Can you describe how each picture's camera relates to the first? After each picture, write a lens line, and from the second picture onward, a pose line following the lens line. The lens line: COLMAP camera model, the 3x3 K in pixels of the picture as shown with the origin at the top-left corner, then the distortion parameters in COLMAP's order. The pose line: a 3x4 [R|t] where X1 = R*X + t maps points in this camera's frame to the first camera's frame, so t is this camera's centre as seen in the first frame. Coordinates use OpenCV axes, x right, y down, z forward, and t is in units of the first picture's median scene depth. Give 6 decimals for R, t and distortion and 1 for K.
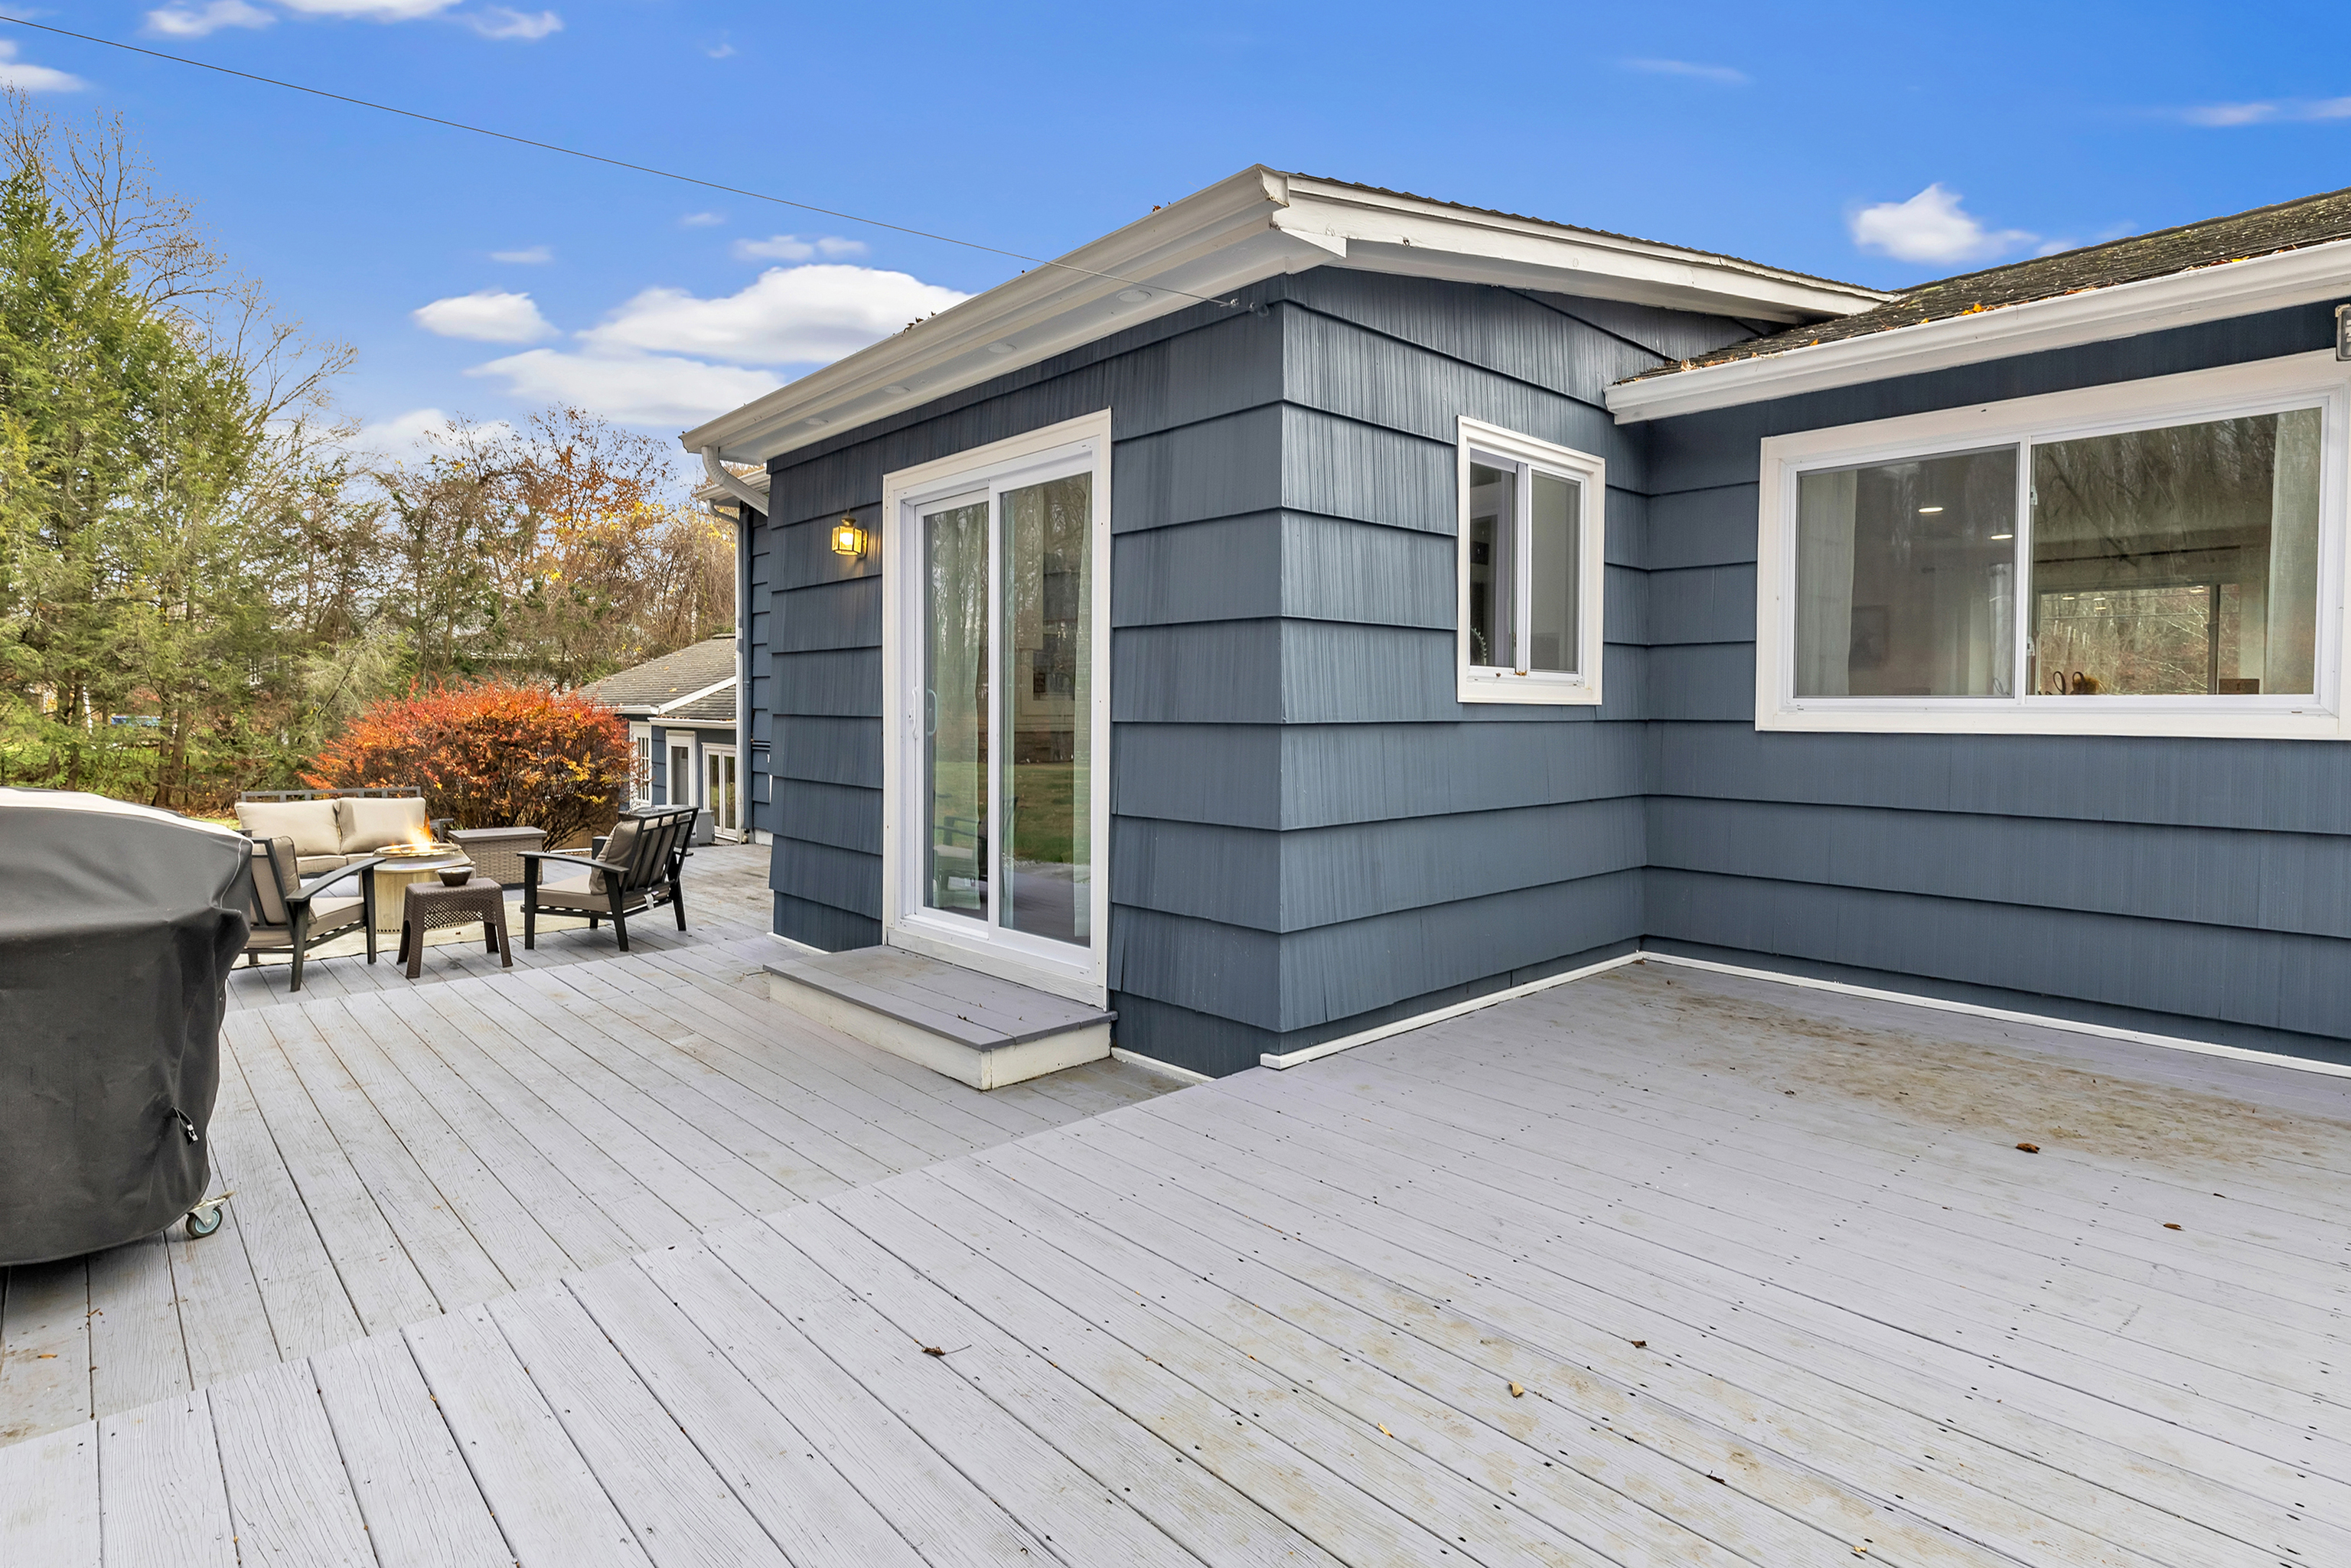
lens RADIAL K [[1192.8, 0, 1167.2], [0, 1192.8, 739.1], [0, 0, 1]] dist [0.001792, 0.000229]
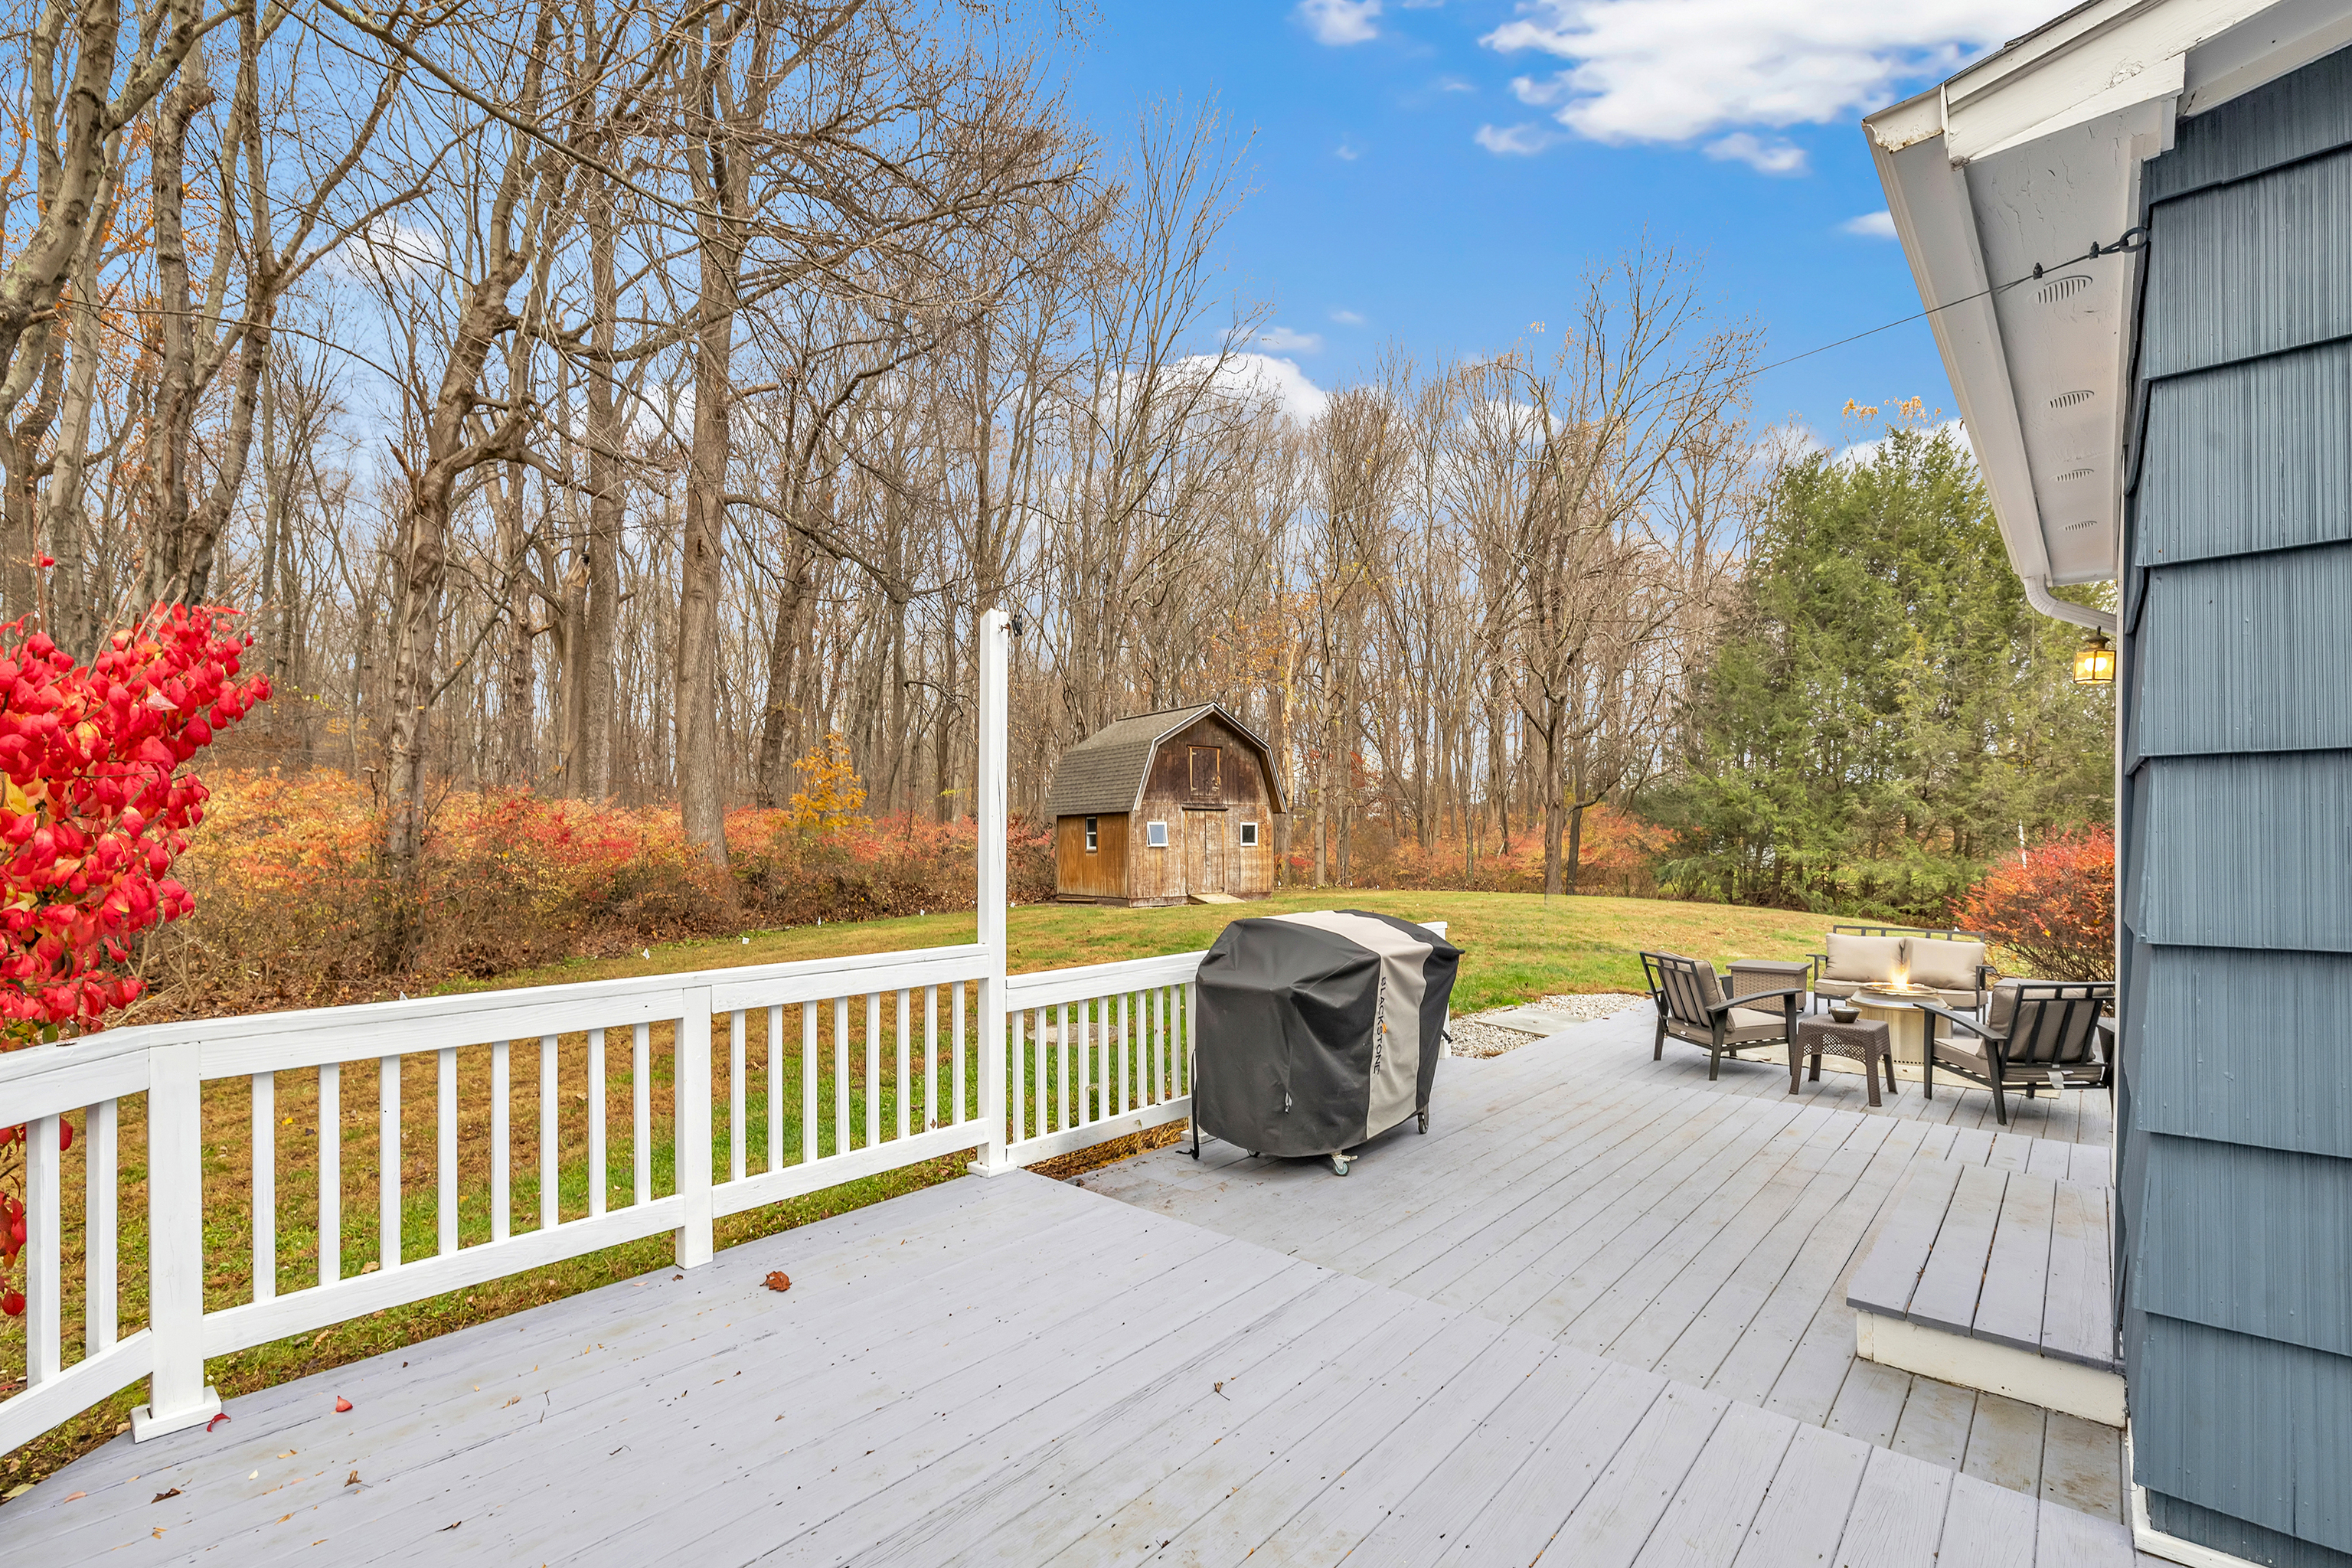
lens RADIAL K [[1026.0, 0, 1150.0], [0, 1026.0, 836.2], [0, 0, 1]] dist [0.001811, -0.000941]
pose [[0.085832, -0.006046, -0.996291, 0.303792], [-0.023377, 0.999694, -0.008081, -0.028073], [0.996035, 0.023984, 0.085665, 0.268165]]
